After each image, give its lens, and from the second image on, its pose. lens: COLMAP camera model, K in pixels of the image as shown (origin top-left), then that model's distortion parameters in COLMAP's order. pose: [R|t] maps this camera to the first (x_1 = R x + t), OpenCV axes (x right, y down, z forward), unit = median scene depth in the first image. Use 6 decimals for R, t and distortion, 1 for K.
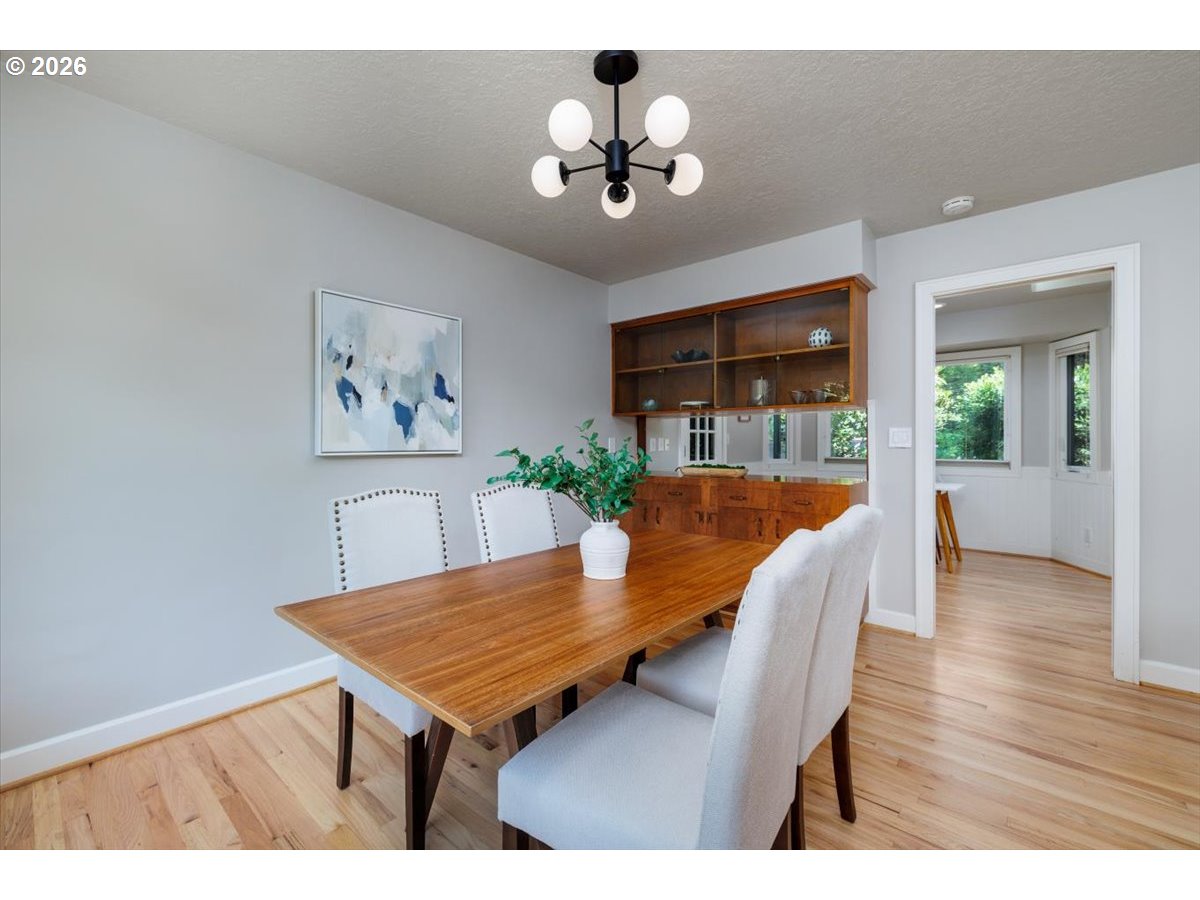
lens RADIAL K [[509.2, 0, 587.5], [0, 509.2, 441.2], [0, 0, 1]] dist [-0.000634, -0.000786]
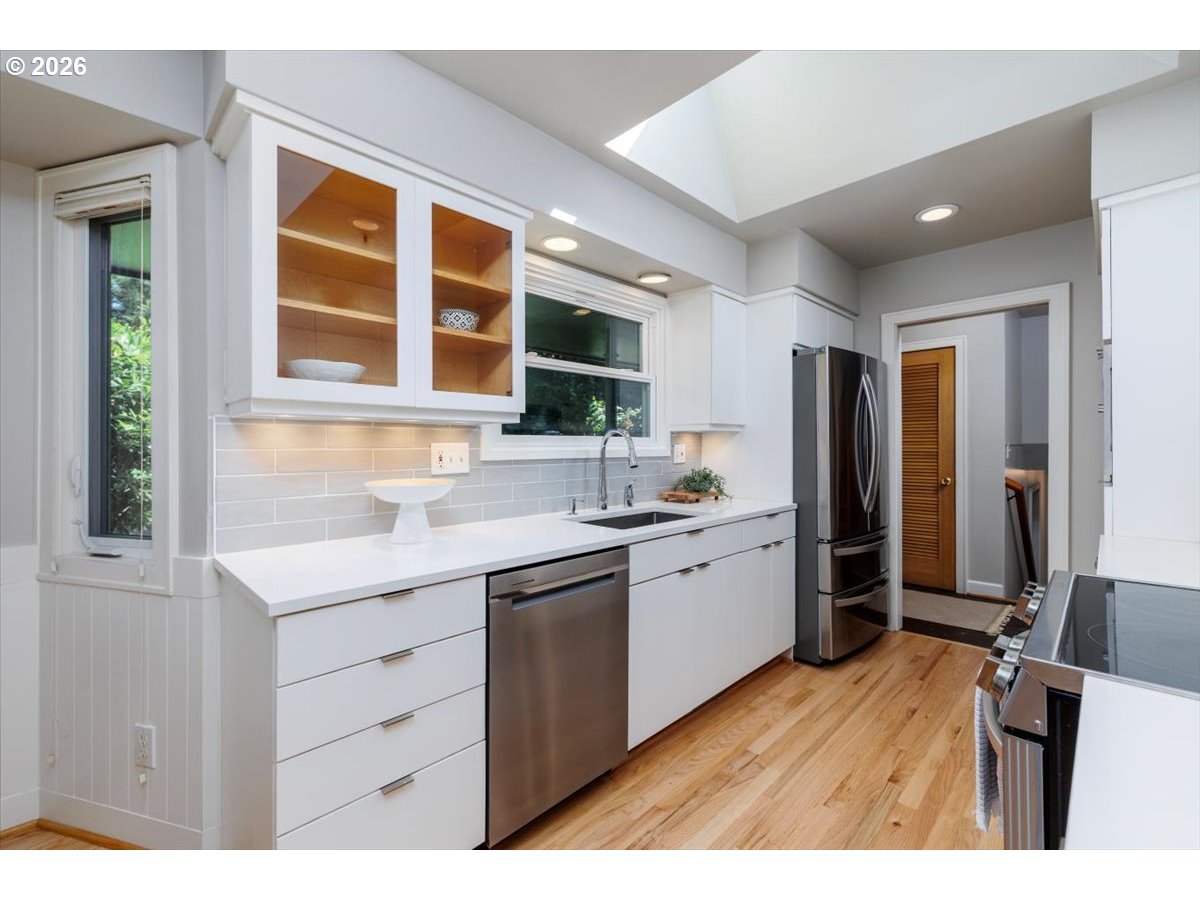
lens RADIAL K [[509.2, 0, 597.5], [0, 509.2, 448.9], [0, 0, 1]] dist [-0.000634, -0.000786]
pose [[0.062271, -0.000918, 0.998059, 0.488309], [-0.009899, 0.999950, 0.001537, -0.013902], [-0.998010, -0.009975, 0.062259, 0.498960]]
